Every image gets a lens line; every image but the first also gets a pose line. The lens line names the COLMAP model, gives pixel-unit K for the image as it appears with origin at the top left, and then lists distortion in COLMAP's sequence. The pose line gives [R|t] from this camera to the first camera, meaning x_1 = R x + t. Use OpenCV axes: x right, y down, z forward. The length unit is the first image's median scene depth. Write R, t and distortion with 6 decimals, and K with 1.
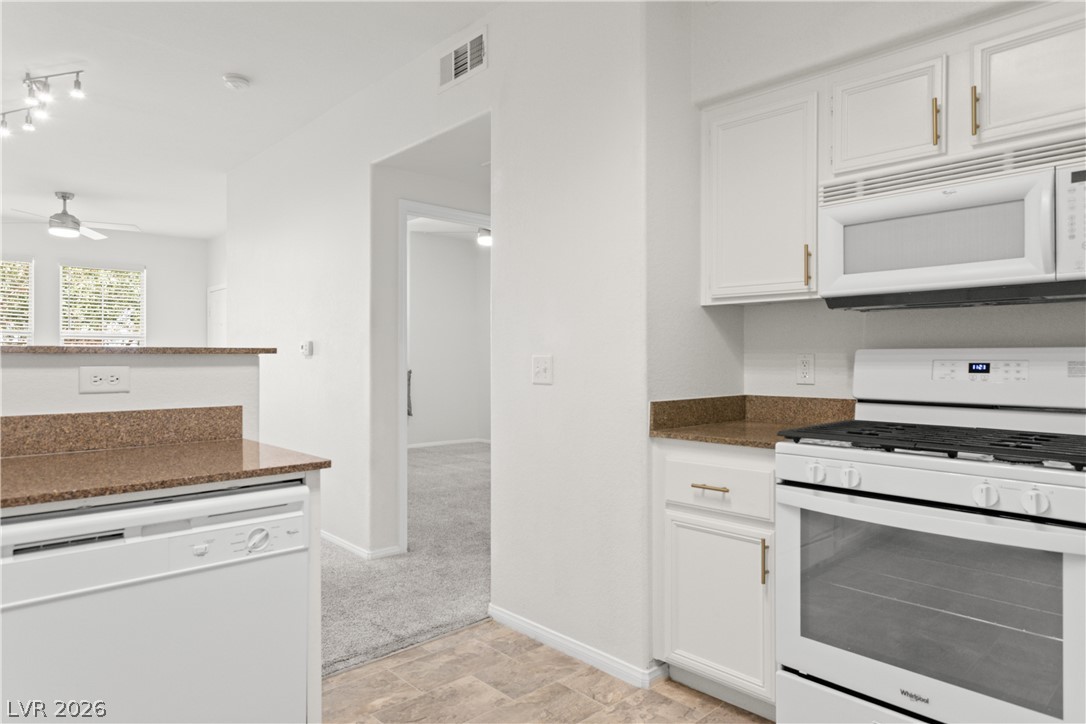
lens RADIAL K [[668.4, 0, 544.7], [0, 668.4, 357.8], [0, 0, 1]] dist [0.002357, 0.002682]
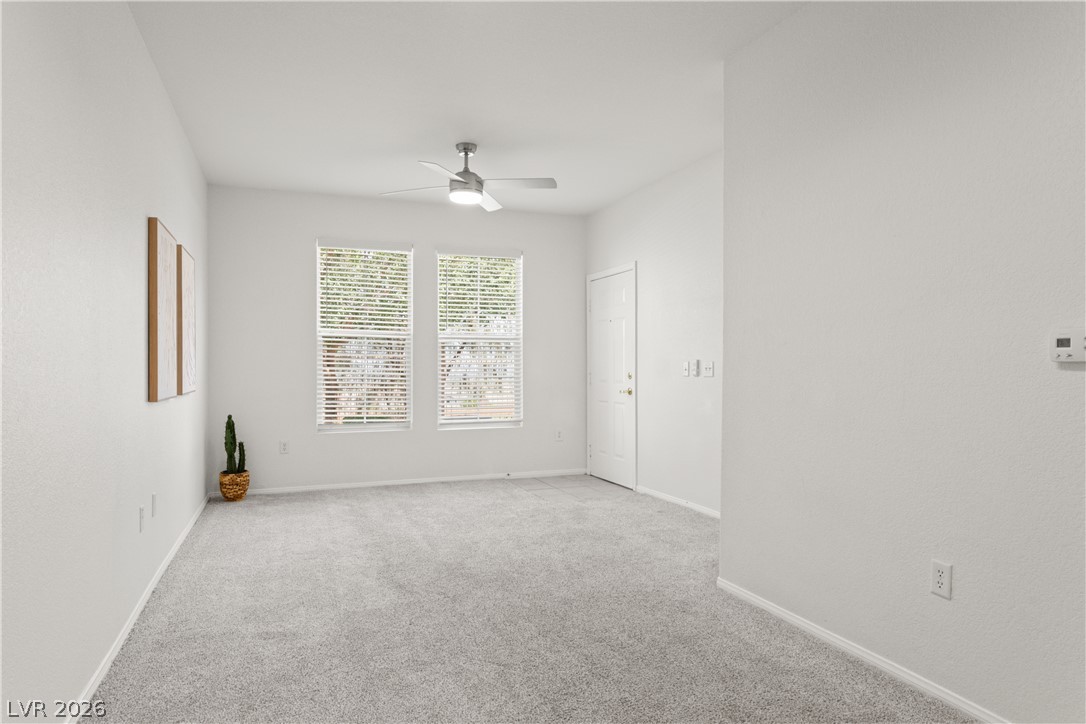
lens RADIAL K [[665.2, 0, 541.7], [0, 665.2, 380.9], [0, 0, 1]] dist [-0.004849, 0.004164]
pose [[0.929682, 0.008716, -0.368259, -1.027446], [0.002335, 0.999560, 0.029553, -0.012246], [0.368355, -0.028335, 0.929253, 0.948568]]
